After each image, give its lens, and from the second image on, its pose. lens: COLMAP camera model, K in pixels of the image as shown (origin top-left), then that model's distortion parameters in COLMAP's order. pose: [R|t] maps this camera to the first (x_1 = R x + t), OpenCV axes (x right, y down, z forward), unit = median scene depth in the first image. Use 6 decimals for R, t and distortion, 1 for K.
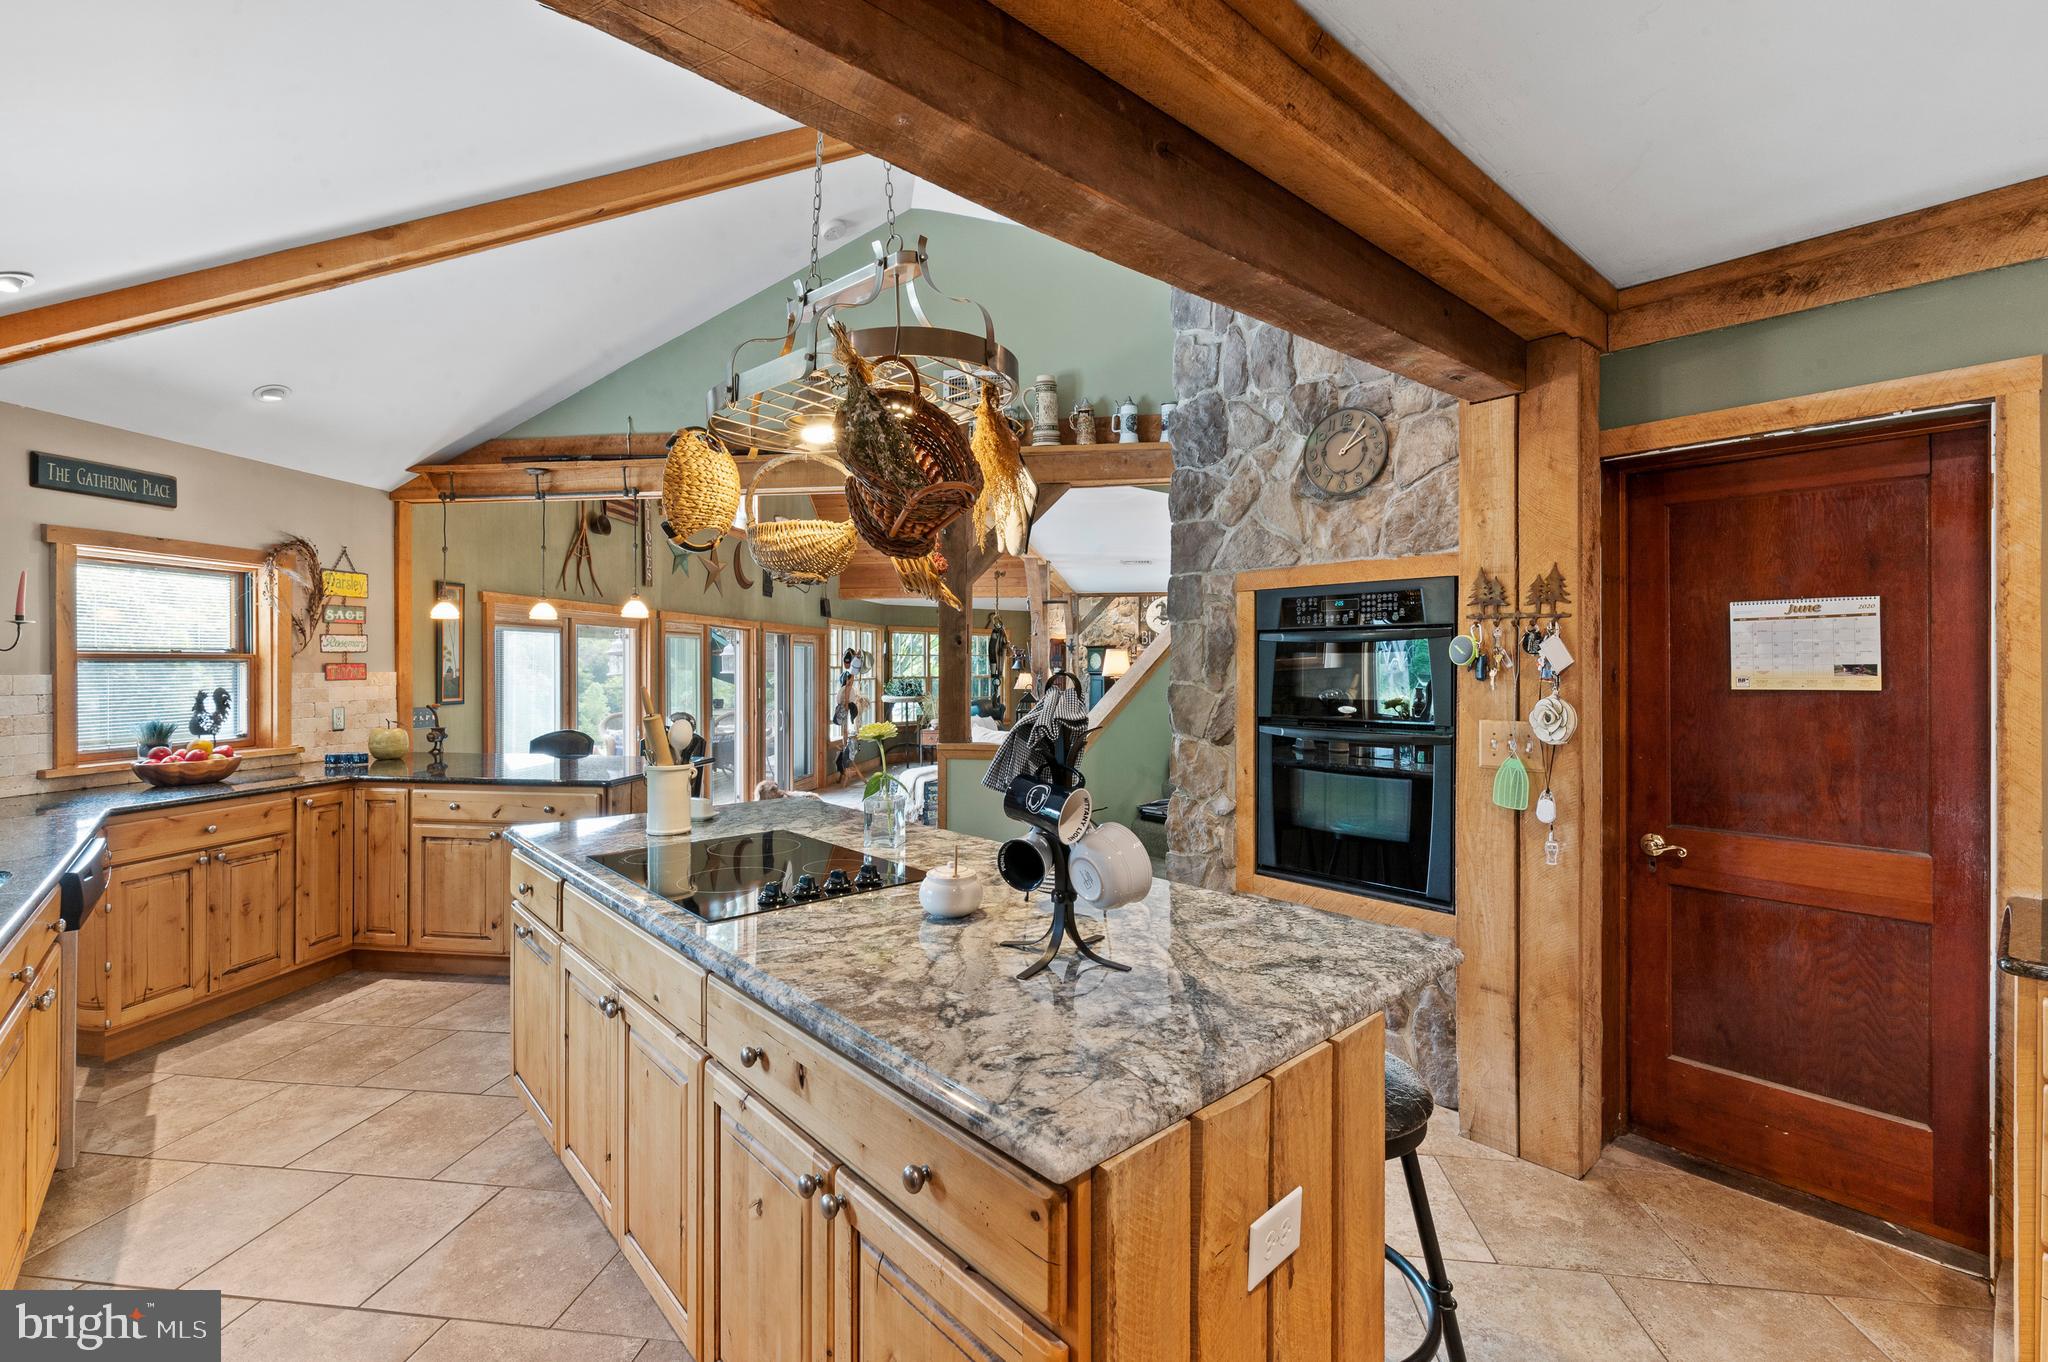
lens RADIAL K [[886.7, 0, 1023.3], [0, 886.7, 666.1], [0, 0, 1]] dist [0.001338, 0.000139]
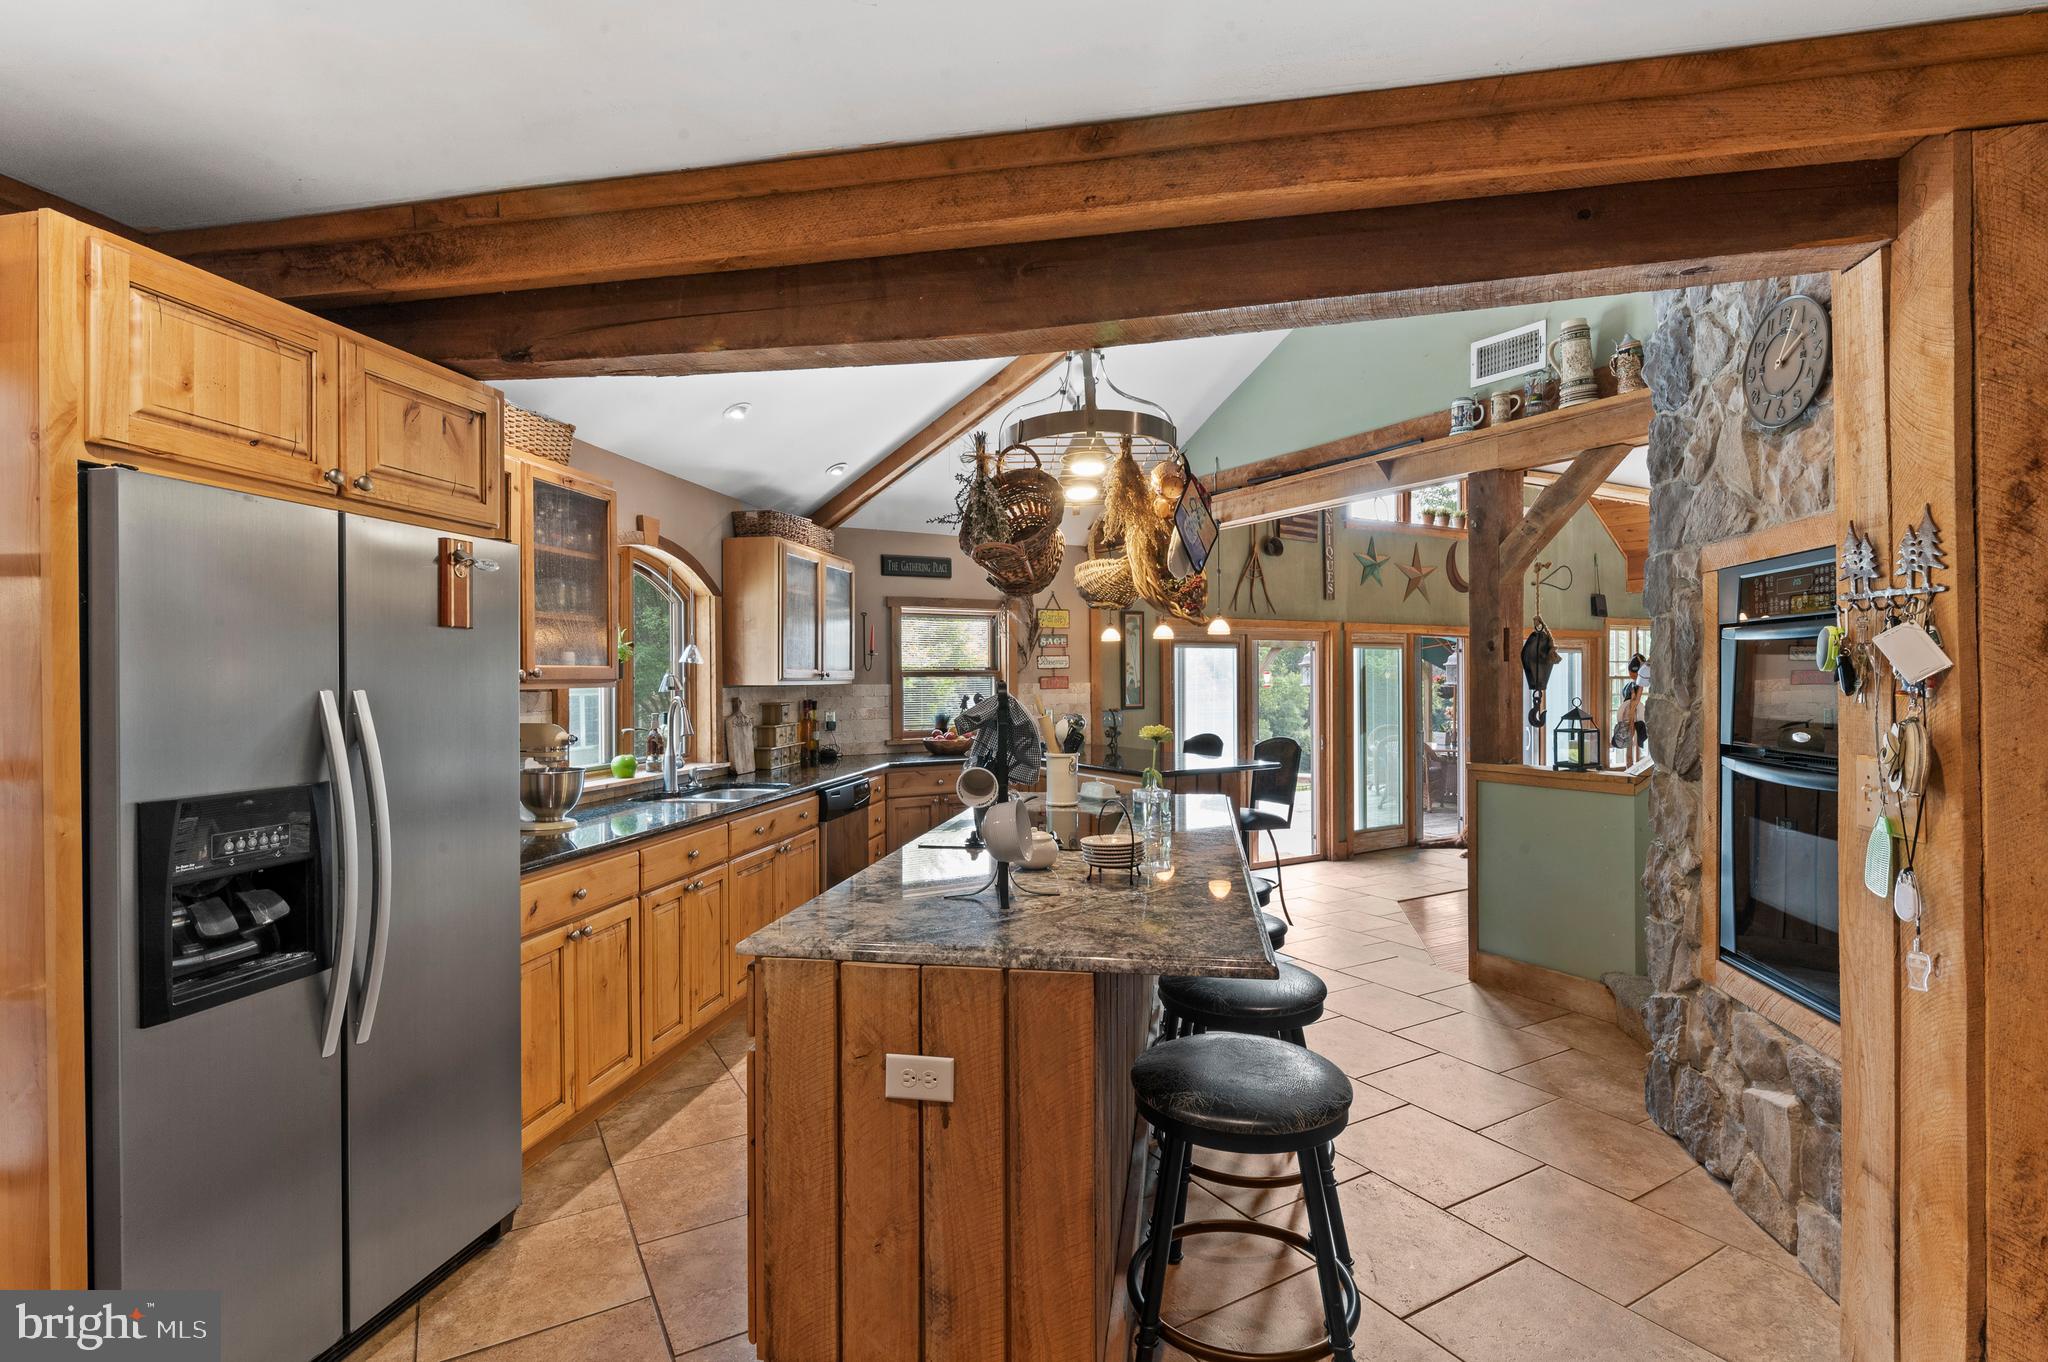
lens RADIAL K [[977.1, 0, 1024.5], [0, 977.1, 685.0], [0, 0, 1]] dist [-0.002194, -0.000102]
pose [[0.608284, 0.001467, -0.793718, 0.526264], [0.005363, 0.999968, 0.005959, 0.001119], [0.793701, -0.007881, 0.608257, 0.059262]]
